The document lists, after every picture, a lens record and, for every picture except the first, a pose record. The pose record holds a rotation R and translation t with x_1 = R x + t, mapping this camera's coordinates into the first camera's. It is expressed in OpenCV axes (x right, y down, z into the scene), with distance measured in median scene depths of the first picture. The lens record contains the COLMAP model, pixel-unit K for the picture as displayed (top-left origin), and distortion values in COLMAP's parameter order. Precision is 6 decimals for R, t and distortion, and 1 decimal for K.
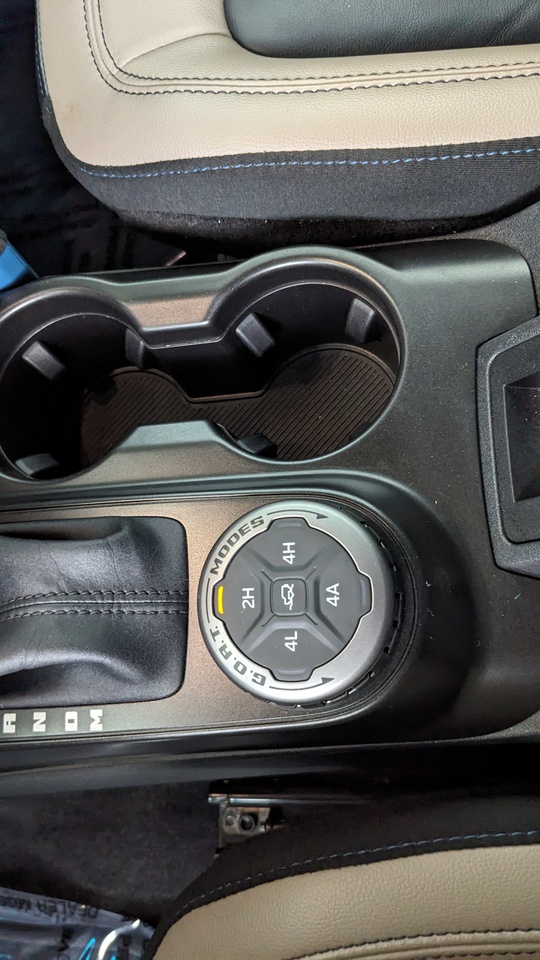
lens RADIAL K [[768.0, 0, 269.5], [0, 768.0, 485.1], [0, 0, 1]] dist [0.041159, -0.086705]
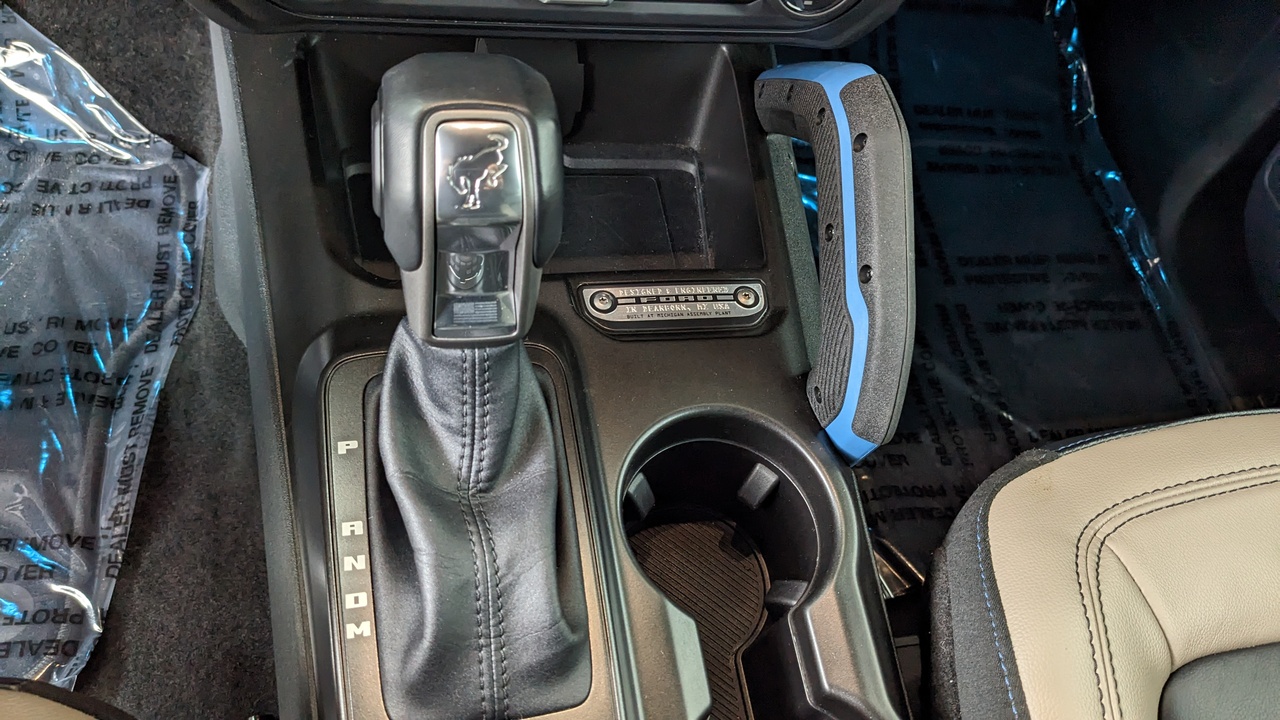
lens RADIAL K [[1013.4, 0, 648.0], [0, 1013.4, 358.5], [0, 0, 1]] dist [0.047333, -0.083885]
pose [[0.105071, 0.952258, -0.286644, -0.116942], [-0.994389, 0.104153, -0.018494, -0.030301], [0.012244, 0.286979, 0.957859, -0.166226]]
